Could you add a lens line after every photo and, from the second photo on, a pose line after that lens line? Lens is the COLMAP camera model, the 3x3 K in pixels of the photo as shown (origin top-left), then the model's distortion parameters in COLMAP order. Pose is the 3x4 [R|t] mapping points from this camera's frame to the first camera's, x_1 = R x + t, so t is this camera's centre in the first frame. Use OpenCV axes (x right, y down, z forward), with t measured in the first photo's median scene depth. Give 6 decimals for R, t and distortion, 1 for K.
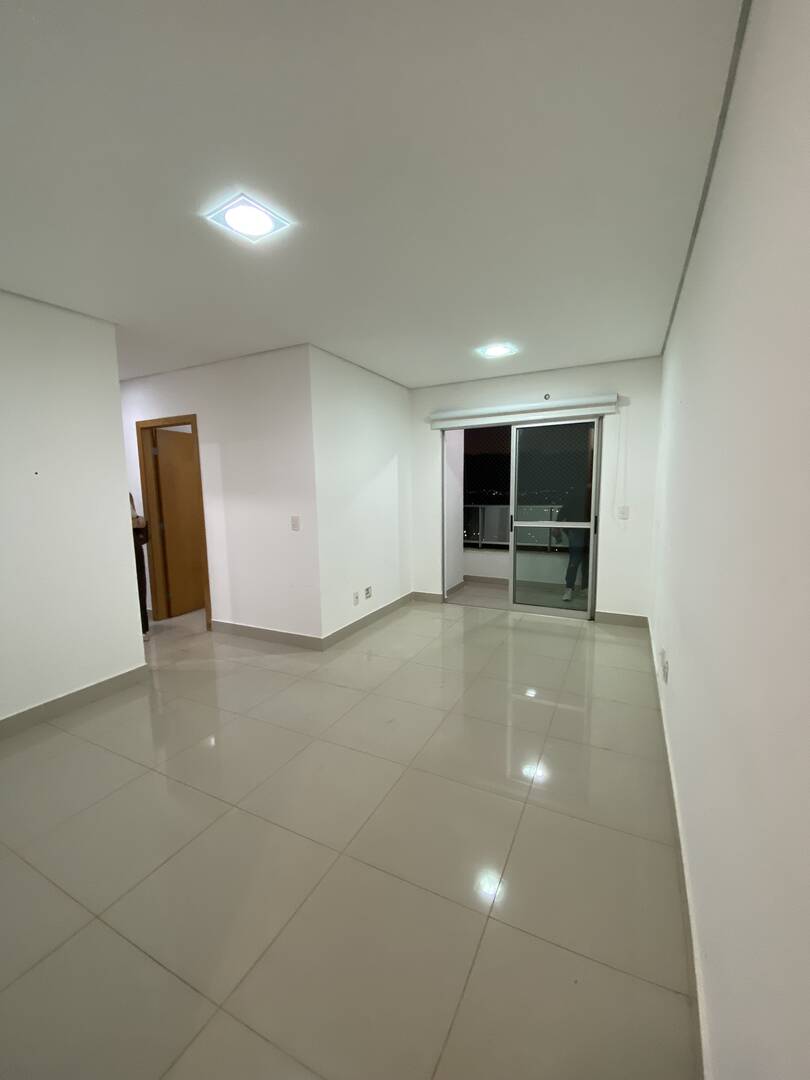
lens RADIAL K [[422.8, 0, 403.8], [0, 422.8, 540.8], [0, 0, 1]] dist [0.035336, -0.035862]
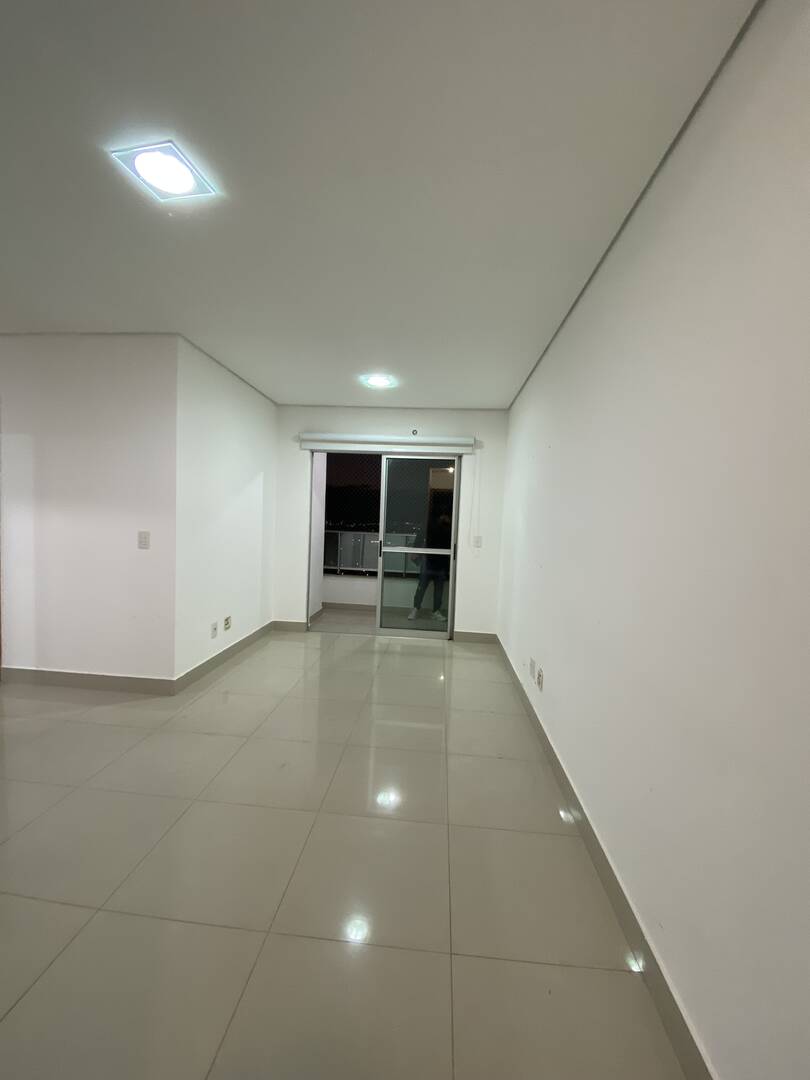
lens RADIAL K [[422.8, 0, 403.8], [0, 422.8, 540.8], [0, 0, 1]] dist [0.035336, -0.035862]
pose [[0.921390, 0.035050, 0.387054, -0.093813], [-0.008245, 0.997464, -0.070699, 0.012352], [-0.388551, 0.061950, 0.919342, 0.039676]]
